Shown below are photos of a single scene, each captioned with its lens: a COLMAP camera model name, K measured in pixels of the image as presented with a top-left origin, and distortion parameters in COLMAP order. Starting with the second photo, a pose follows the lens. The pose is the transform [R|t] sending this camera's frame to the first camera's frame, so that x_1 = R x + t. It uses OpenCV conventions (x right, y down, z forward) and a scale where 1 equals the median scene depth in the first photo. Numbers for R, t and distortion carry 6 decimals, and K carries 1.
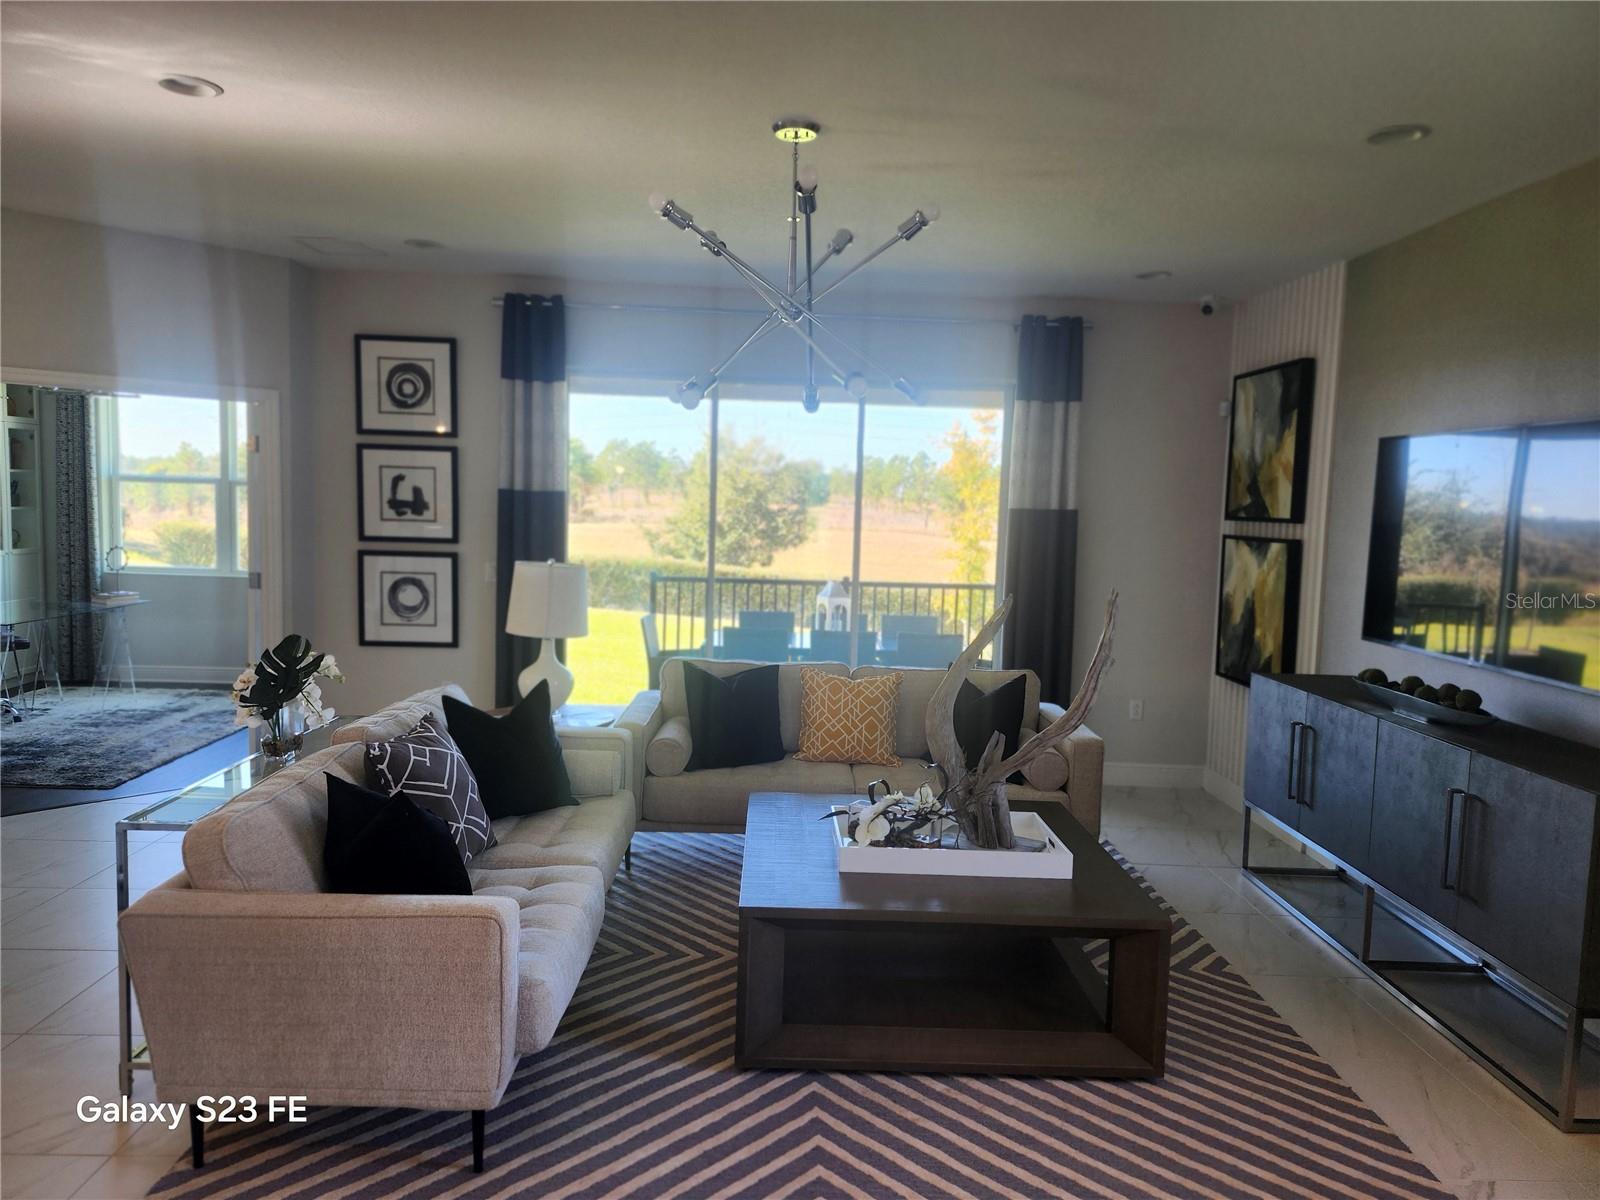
lens RADIAL K [[1126.0, 0, 800.0], [0, 1126.0, 600.0], [0, 0, 1]] dist [0.020531, 0.001621]
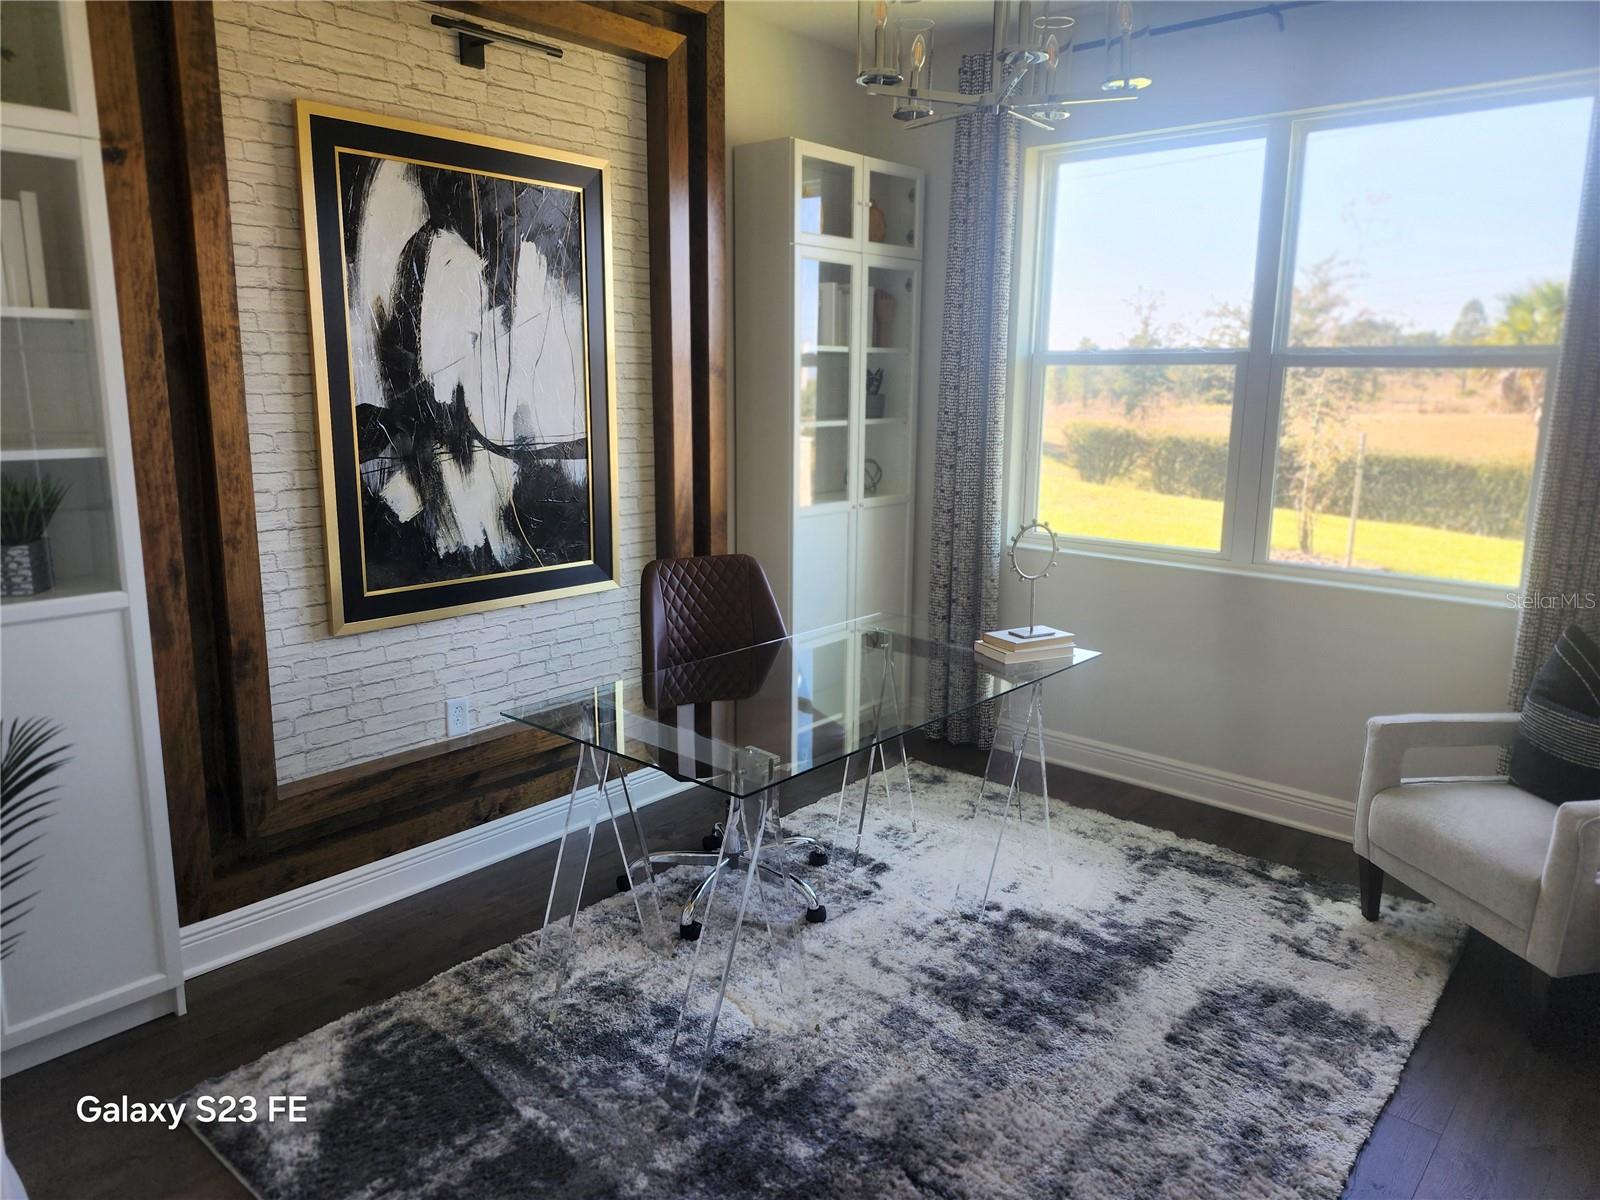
lens RADIAL K [[1126.0, 0, 800.0], [0, 1126.0, 600.0], [0, 0, 1]] dist [0.020531, 0.001621]
pose [[0.742164, 0.109655, -0.661187, -0.346572], [-0.046176, 0.992547, 0.112779, -0.054056], [0.668626, -0.053170, 0.741696, 0.564208]]
